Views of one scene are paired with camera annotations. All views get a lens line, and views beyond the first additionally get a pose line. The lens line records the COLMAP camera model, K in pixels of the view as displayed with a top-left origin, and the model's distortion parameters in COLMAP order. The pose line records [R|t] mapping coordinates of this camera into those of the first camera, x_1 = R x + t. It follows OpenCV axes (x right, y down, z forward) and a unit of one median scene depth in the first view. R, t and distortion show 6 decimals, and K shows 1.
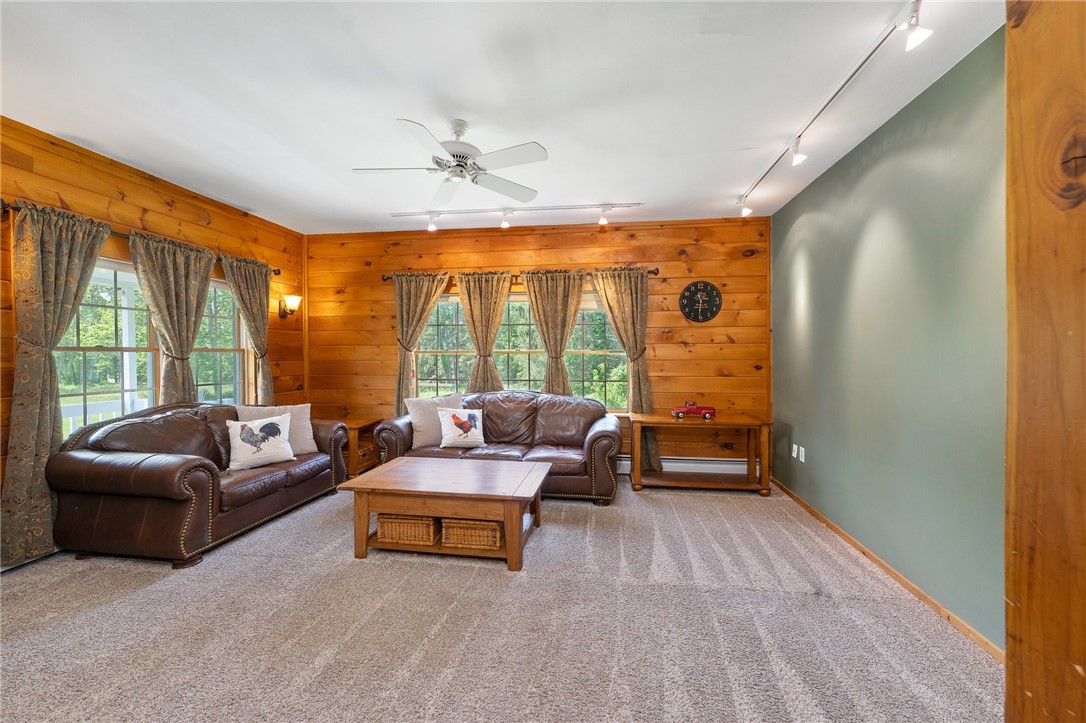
lens RADIAL K [[439.1, 0, 544.0], [0, 439.1, 361.1], [0, 0, 1]] dist [0.001685, 0.000103]
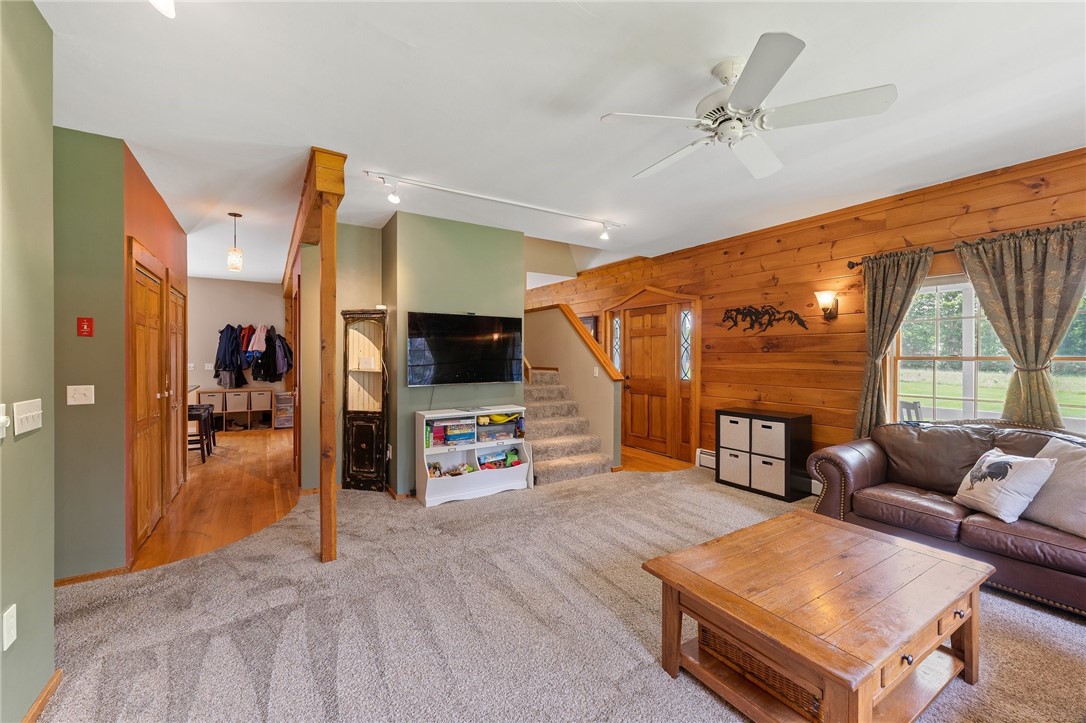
lens RADIAL K [[439.1, 0, 542.5], [0, 439.1, 360.9], [0, 0, 1]] dist [0.001685, 0.000103]
pose [[-0.756165, 0.004953, -0.654362, 0.319231], [-0.006361, 0.999868, 0.014919, -0.022280], [0.654350, 0.015444, -0.756034, 0.802011]]
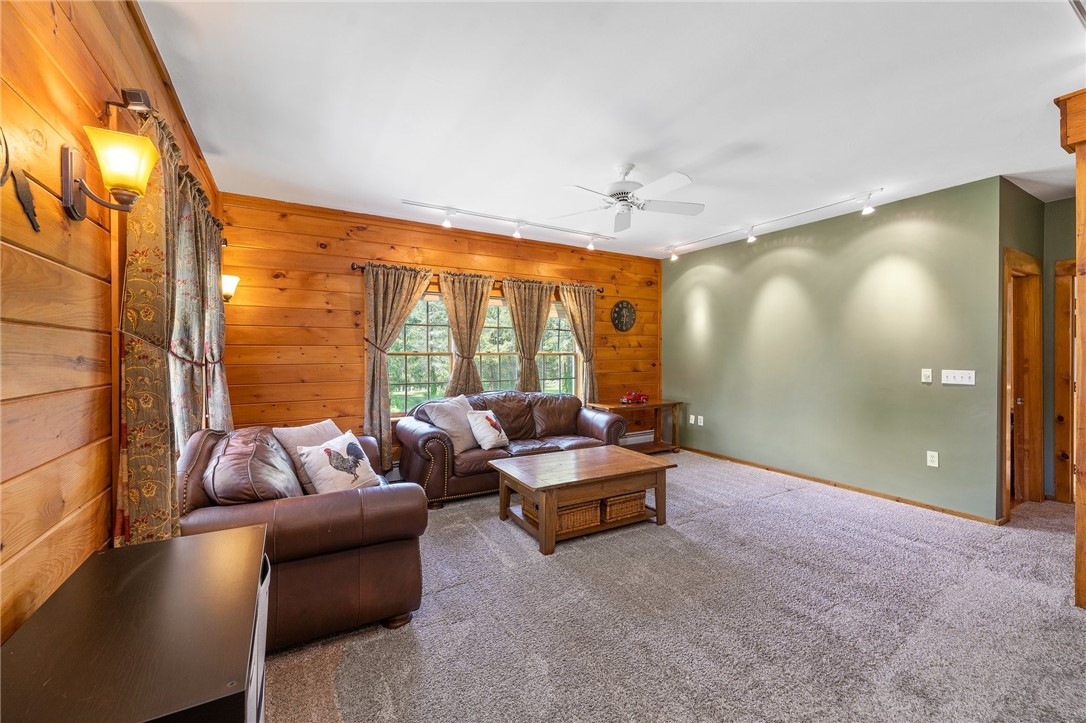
lens RADIAL K [[439.1, 0, 541.0], [0, 439.1, 356.2], [0, 0, 1]] dist [0.001685, 0.000103]
pose [[0.778431, -0.003924, 0.627718, -0.671722], [0.010462, 0.999923, -0.006723, -0.007022], [-0.627644, 0.011801, 0.778411, 0.124489]]
